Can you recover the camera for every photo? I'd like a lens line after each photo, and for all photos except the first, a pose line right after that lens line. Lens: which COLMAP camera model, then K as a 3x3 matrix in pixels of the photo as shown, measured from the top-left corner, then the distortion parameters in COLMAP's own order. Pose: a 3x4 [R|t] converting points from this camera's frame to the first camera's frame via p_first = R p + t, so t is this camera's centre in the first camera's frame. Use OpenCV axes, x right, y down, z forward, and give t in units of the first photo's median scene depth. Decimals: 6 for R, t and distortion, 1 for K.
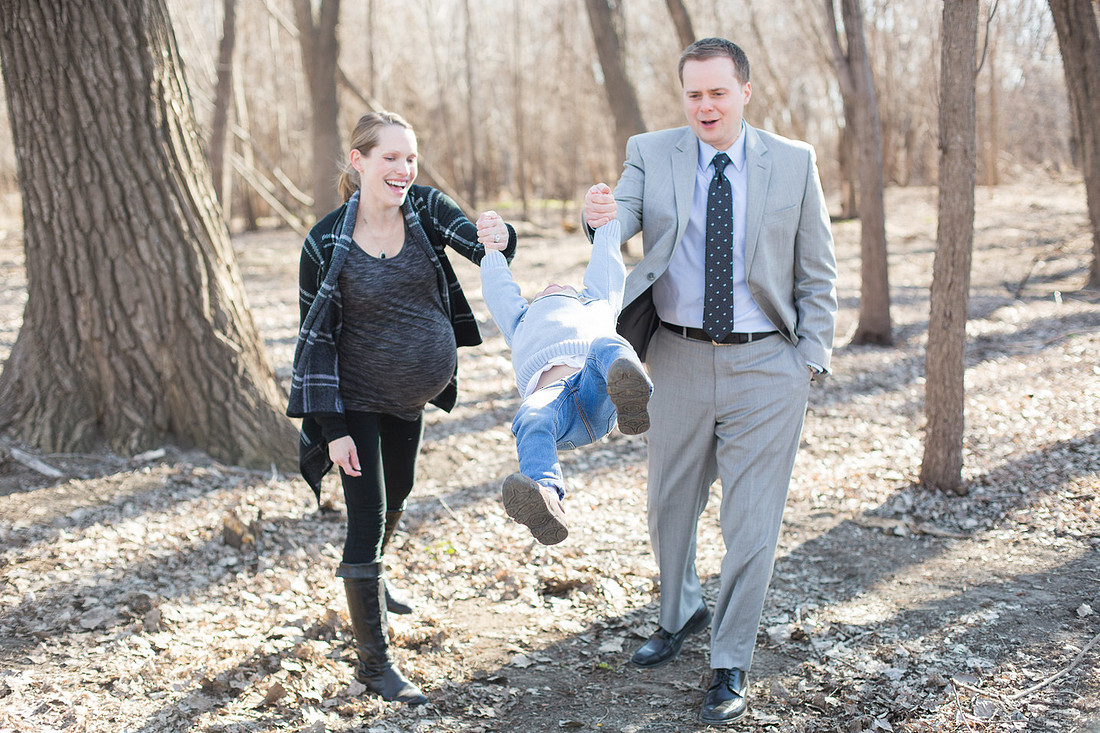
lens RADIAL K [[1605.9, 0, 550.0], [0, 1605.9, 366.5], [0, 0, 1]] dist [-0.132876, 0.128389]
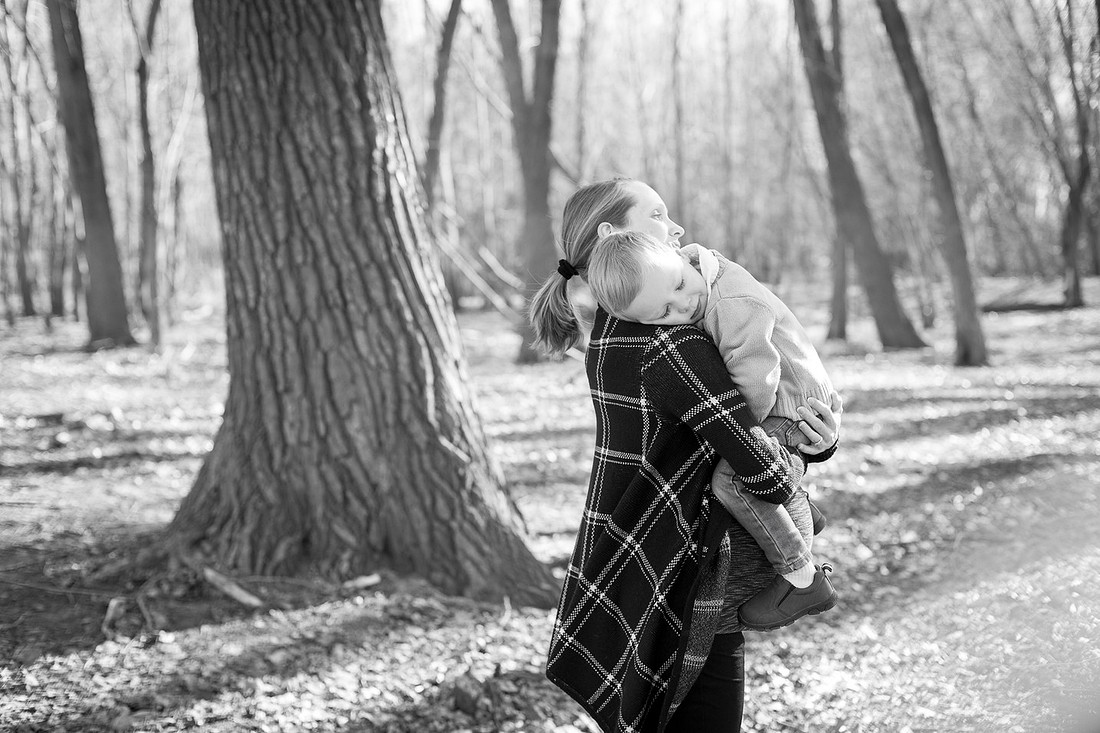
lens RADIAL K [[1605.9, 0, 550.0], [0, 1605.9, 366.5], [0, 0, 1]] dist [-0.132876, 0.128389]
pose [[0.992549, 0.017630, -0.120567, -0.047892], [-0.023669, 0.998526, -0.048839, -0.019729], [0.119528, 0.051329, 0.991503, 0.147965]]
